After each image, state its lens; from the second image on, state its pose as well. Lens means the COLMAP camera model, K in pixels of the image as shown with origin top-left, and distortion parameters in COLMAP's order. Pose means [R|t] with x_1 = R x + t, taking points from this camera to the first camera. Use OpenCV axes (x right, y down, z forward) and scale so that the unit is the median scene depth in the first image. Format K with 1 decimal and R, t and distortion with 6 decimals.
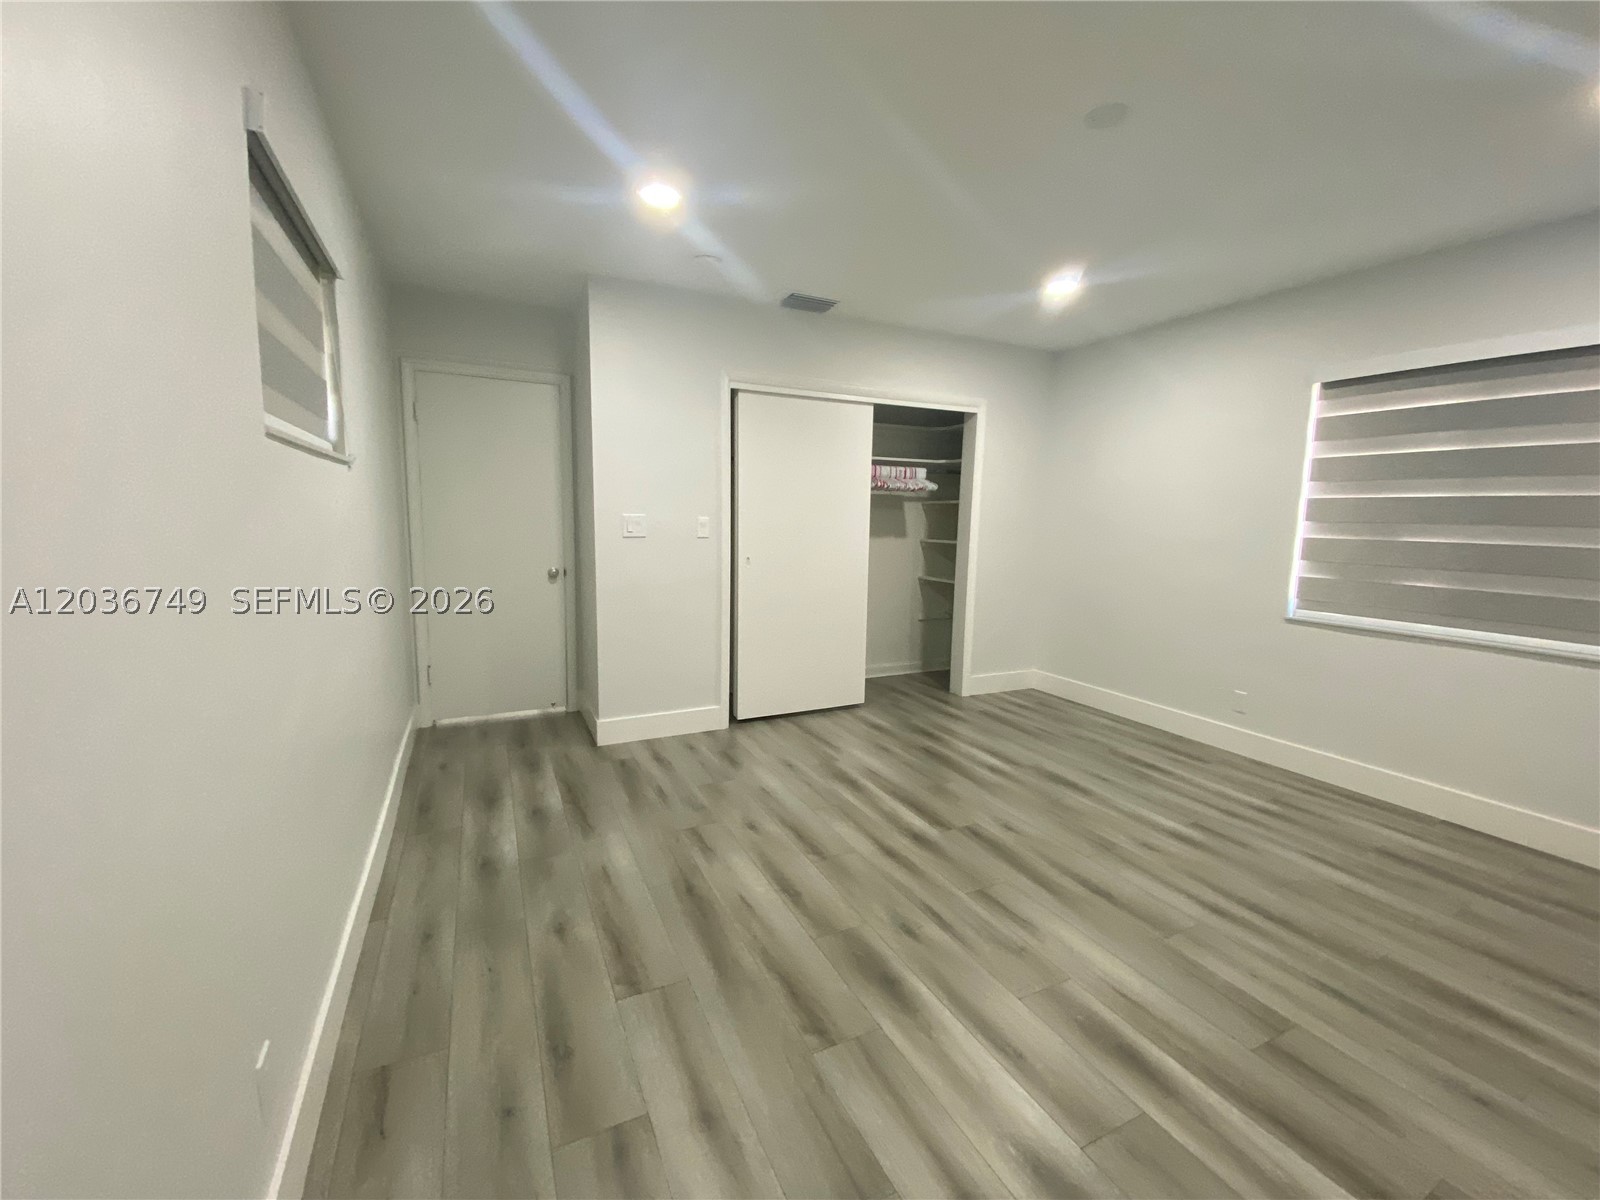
lens RADIAL K [[654.0, 0, 809.5], [0, 654.0, 598.3], [0, 0, 1]] dist [0.012868, -0.010541]
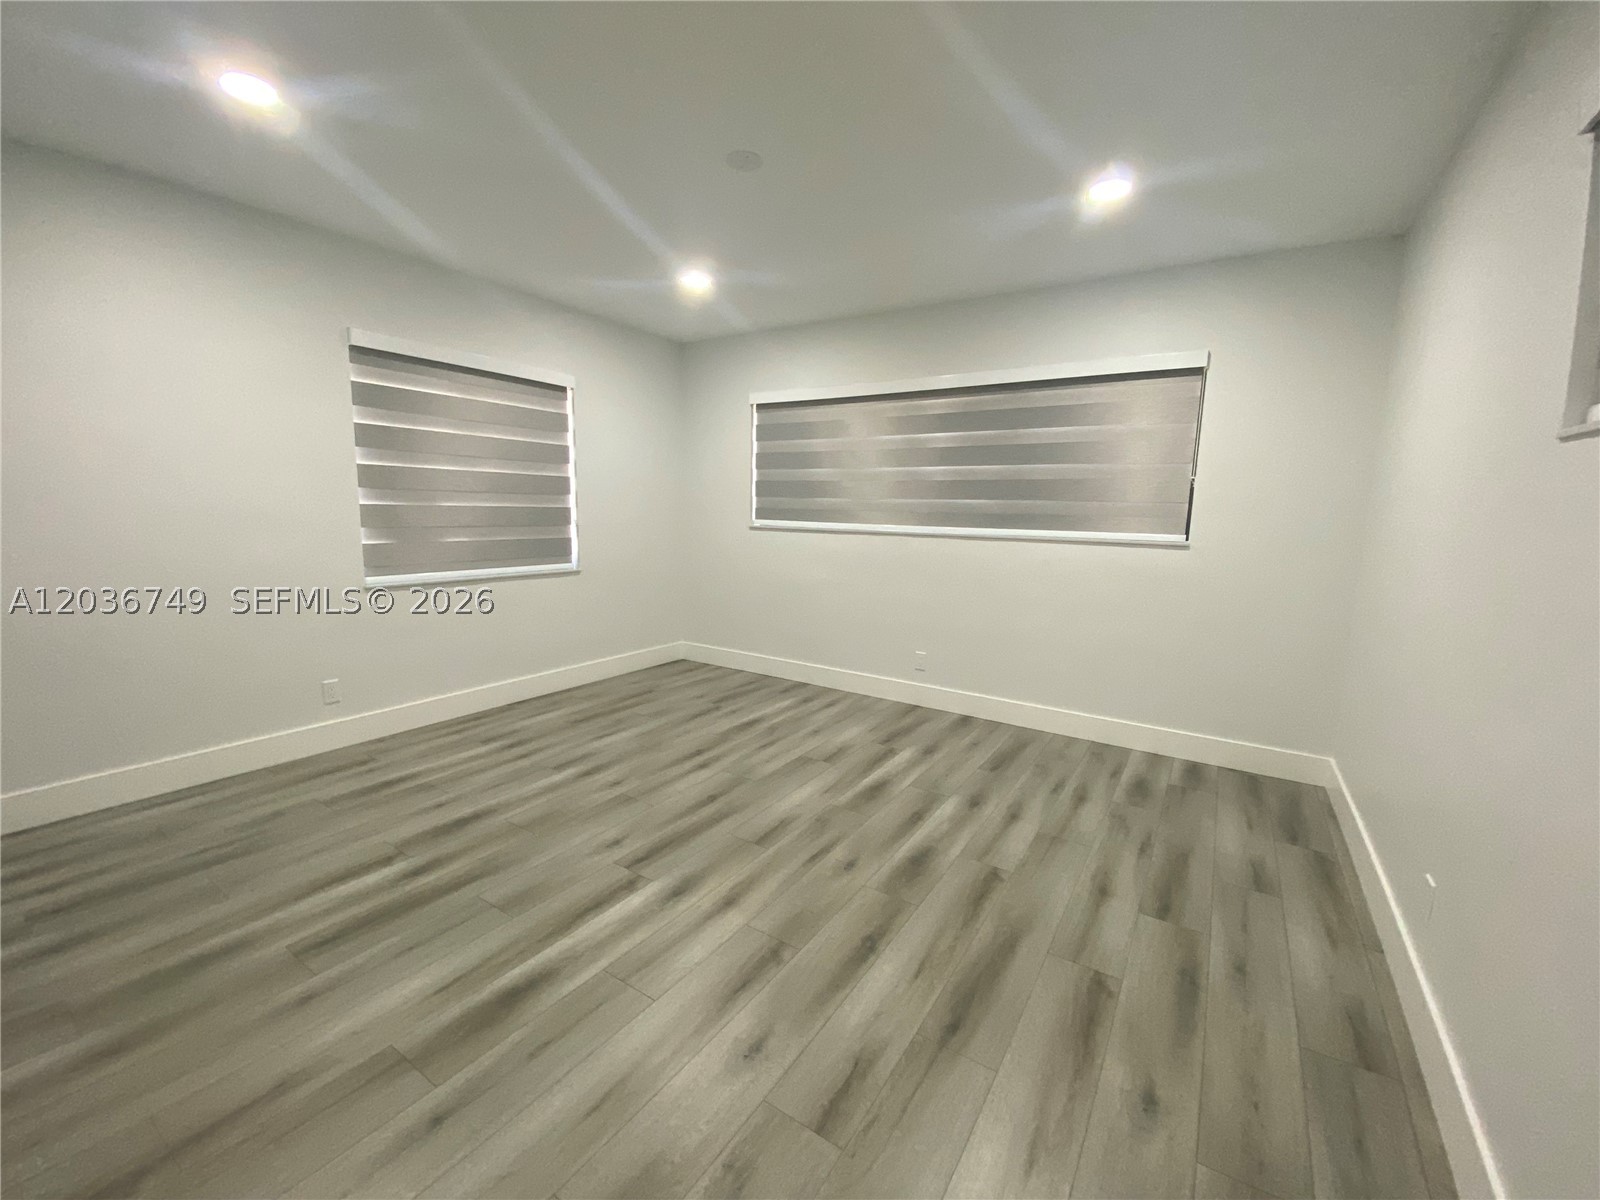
lens RADIAL K [[654.0, 0, 784.7], [0, 654.0, 609.0], [0, 0, 1]] dist [0.012868, -0.010541]
pose [[-0.497040, -0.163833, 0.852121, -0.587820], [0.075603, 0.970103, 0.230616, -0.165604], [-0.864428, 0.179048, -0.469794, 1.326967]]
